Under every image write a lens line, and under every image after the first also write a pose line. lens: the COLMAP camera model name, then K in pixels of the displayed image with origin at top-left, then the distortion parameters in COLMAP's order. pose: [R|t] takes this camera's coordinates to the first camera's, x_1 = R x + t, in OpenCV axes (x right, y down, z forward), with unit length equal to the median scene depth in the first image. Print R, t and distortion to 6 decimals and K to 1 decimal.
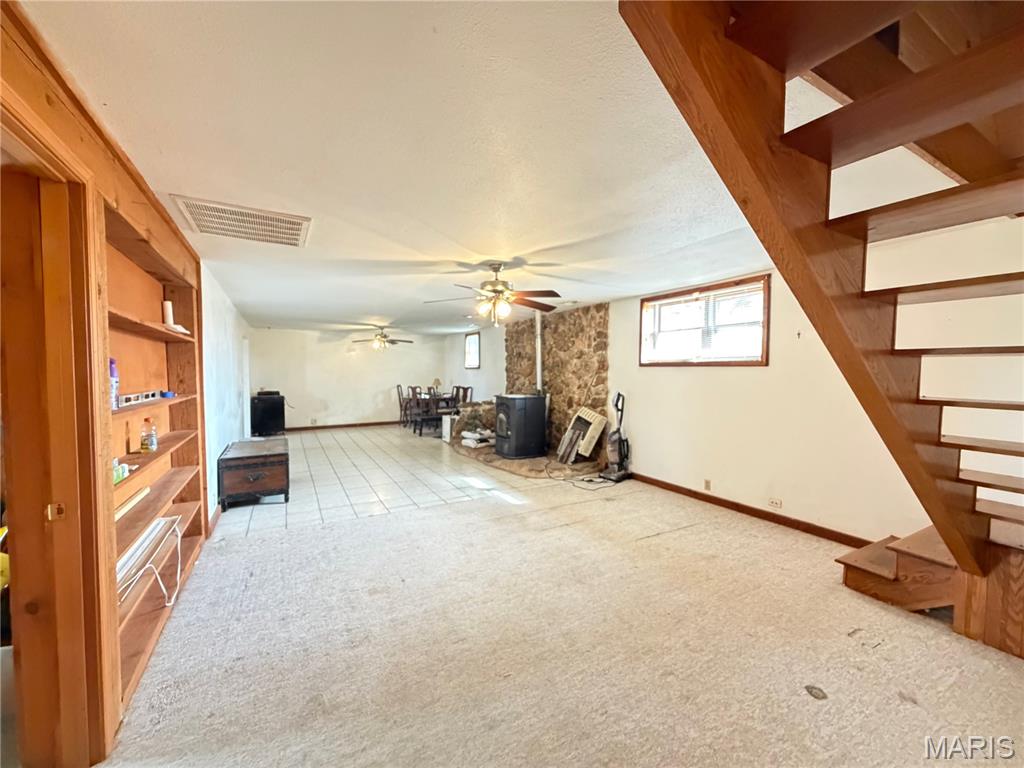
lens RADIAL K [[406.3, 0, 507.4], [0, 406.3, 383.7], [0, 0, 1]] dist [0.001185, -0.000008]
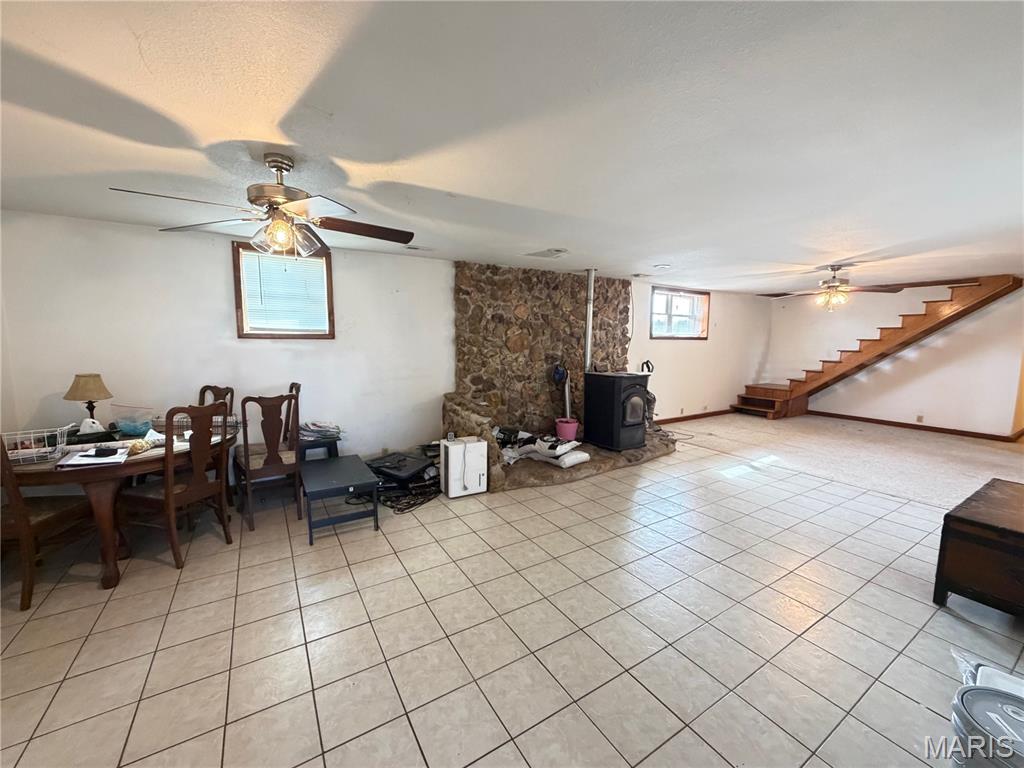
lens RADIAL K [[406.3, 0, 507.4], [0, 406.3, 383.7], [0, 0, 1]] dist [0.001185, -0.000008]
pose [[-0.043419, -0.118572, 0.991996, -0.877636], [0.024331, 0.992512, 0.119699, -0.062075], [-0.998761, 0.029333, -0.040209, 1.396217]]
